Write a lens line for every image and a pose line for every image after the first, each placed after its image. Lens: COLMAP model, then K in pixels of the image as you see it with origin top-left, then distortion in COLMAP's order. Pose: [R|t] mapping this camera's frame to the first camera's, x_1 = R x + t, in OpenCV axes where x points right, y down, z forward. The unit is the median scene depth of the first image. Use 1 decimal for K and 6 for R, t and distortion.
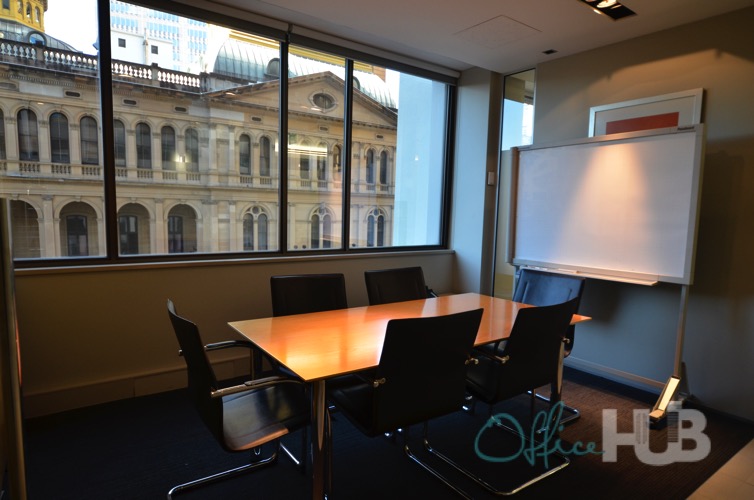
lens RADIAL K [[451.3, 0, 407.7], [0, 451.3, 259.2], [0, 0, 1]] dist [-0.003909, 0.001286]
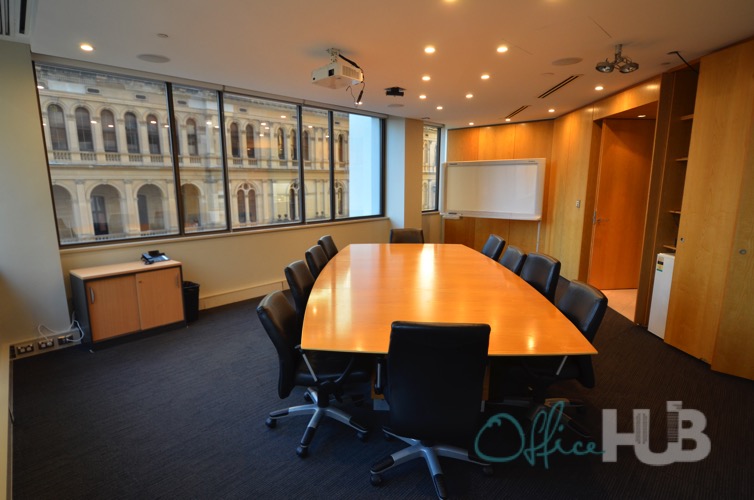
lens RADIAL K [[410.5, 0, 375.2], [0, 410.5, 250.8], [0, 0, 1]] dist [-0.001644, -0.001472]
pose [[0.983703, -0.060238, 0.169413, -0.203017], [0.050326, 0.996793, 0.062211, 0.011465], [-0.172617, -0.052671, 0.983580, -0.153985]]
